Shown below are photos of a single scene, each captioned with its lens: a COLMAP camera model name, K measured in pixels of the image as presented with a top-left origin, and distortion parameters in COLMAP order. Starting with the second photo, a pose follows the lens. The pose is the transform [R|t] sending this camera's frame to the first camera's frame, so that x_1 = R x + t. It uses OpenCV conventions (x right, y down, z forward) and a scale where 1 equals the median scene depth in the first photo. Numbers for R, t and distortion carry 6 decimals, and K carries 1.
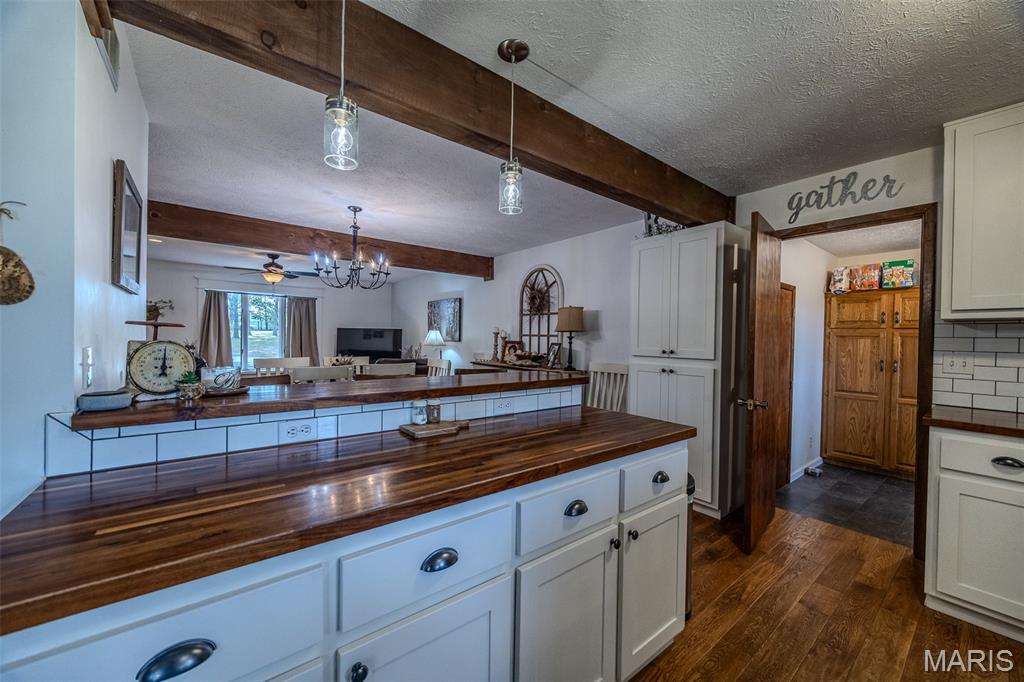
lens RADIAL K [[390.9, 0, 514.4], [0, 390.9, 341.9], [0, 0, 1]] dist [-0.002714, 0.000443]
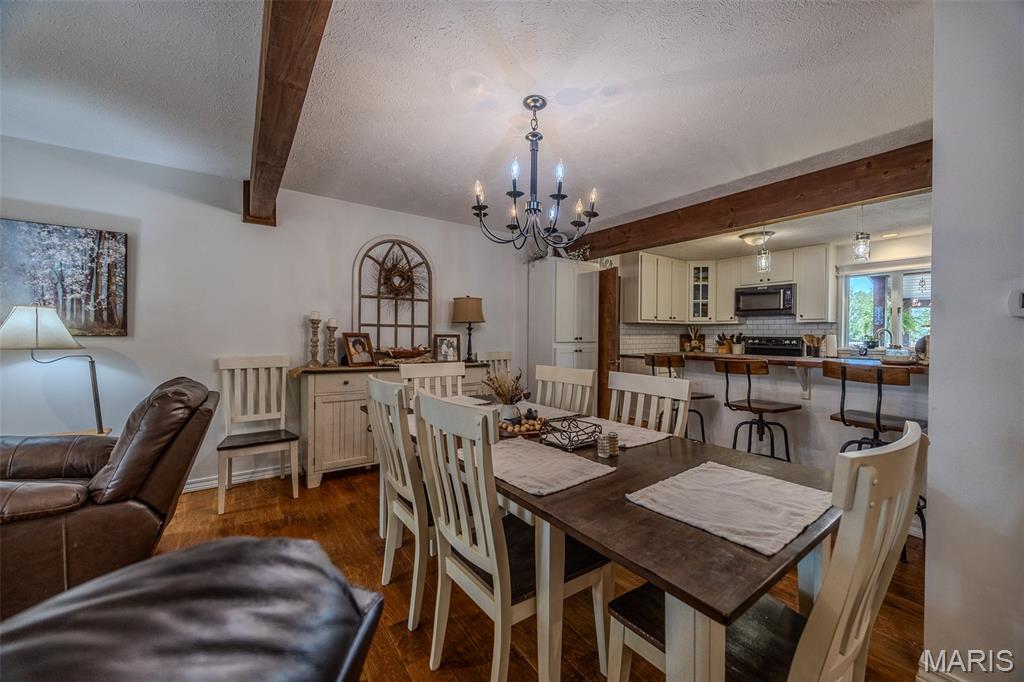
lens RADIAL K [[390.9, 0, 514.4], [0, 390.9, 336.8], [0, 0, 1]] dist [-0.002714, 0.000443]
pose [[0.047871, -0.022972, 0.998589, -0.806333], [0.005781, 0.999725, 0.022721, -0.011758], [-0.998837, 0.004686, 0.047991, 0.825127]]
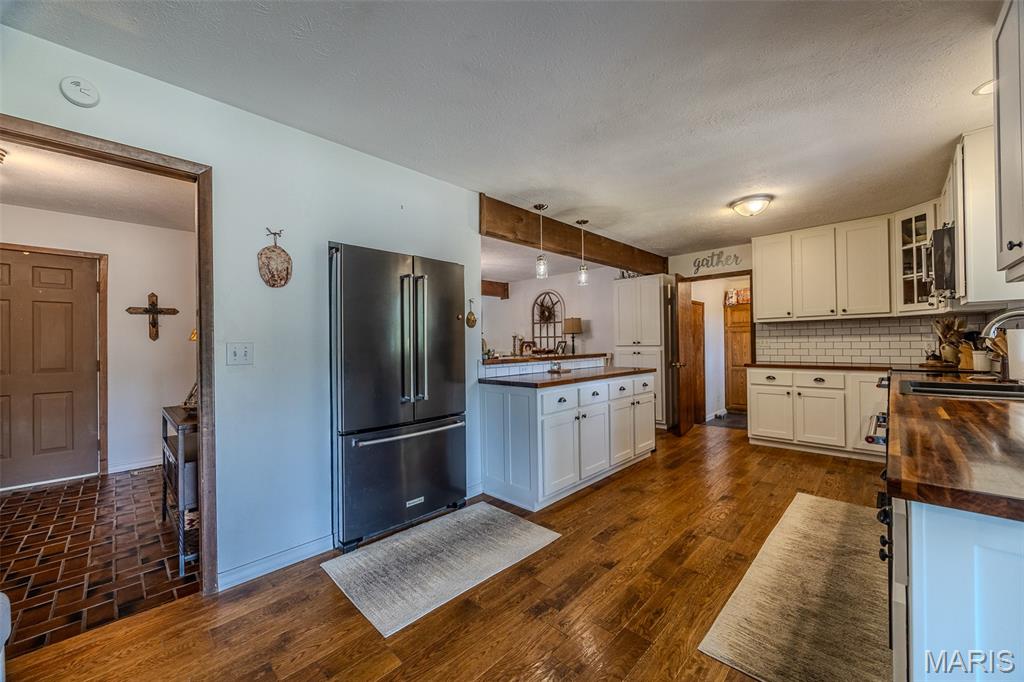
lens RADIAL K [[390.9, 0, 515.5], [0, 390.9, 340.7], [0, 0, 1]] dist [-0.002714, 0.000443]
pose [[0.991346, -0.030503, 0.127678, -0.281957], [0.032624, 0.999362, -0.014551, 0.017273], [-0.127153, 0.018591, 0.991709, -0.521753]]
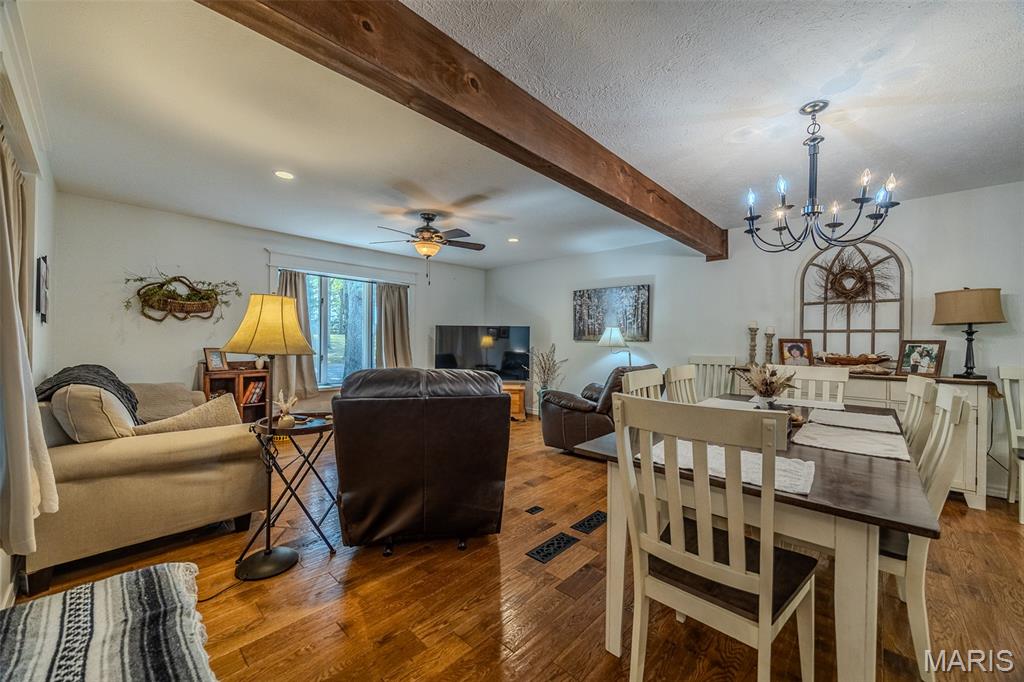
lens RADIAL K [[390.9, 0, 513.6], [0, 390.9, 339.9], [0, 0, 1]] dist [-0.002714, 0.000443]
pose [[0.988535, -0.007858, 0.150788, -0.766363], [0.009592, 0.999896, -0.010772, 0.002502], [-0.150688, 0.012095, 0.988507, 0.416829]]
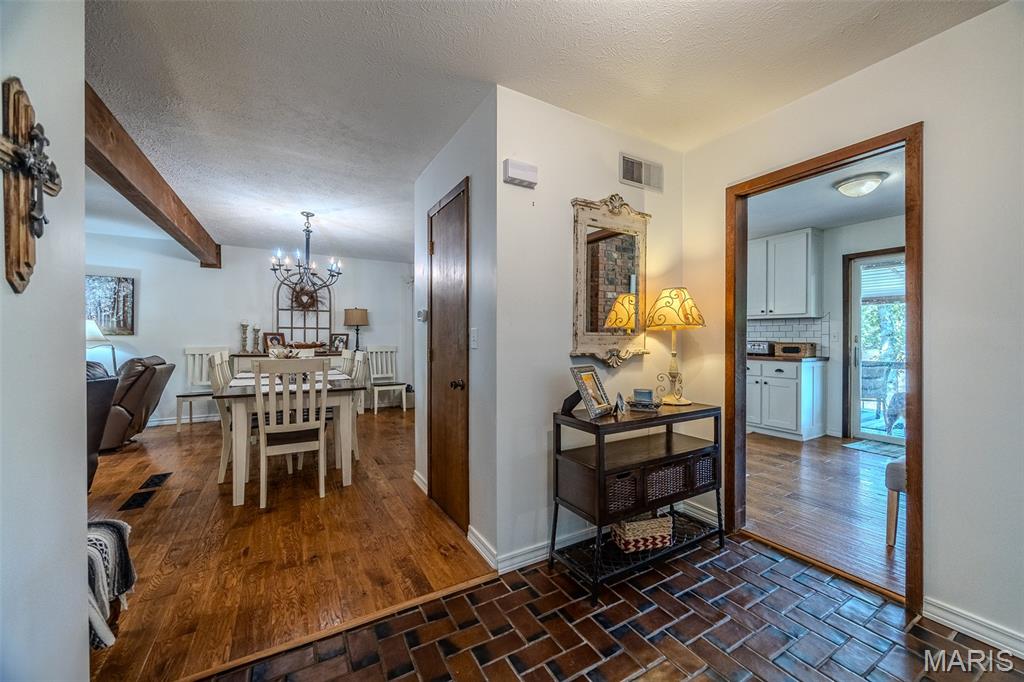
lens RADIAL K [[390.9, 0, 513.6], [0, 390.9, 339.5], [0, 0, 1]] dist [-0.002714, 0.000443]
pose [[0.142385, -0.023153, 0.989541, -1.177451], [0.012890, 0.999685, 0.021536, 0.001036], [-0.989727, 0.009689, 0.142638, 0.219376]]
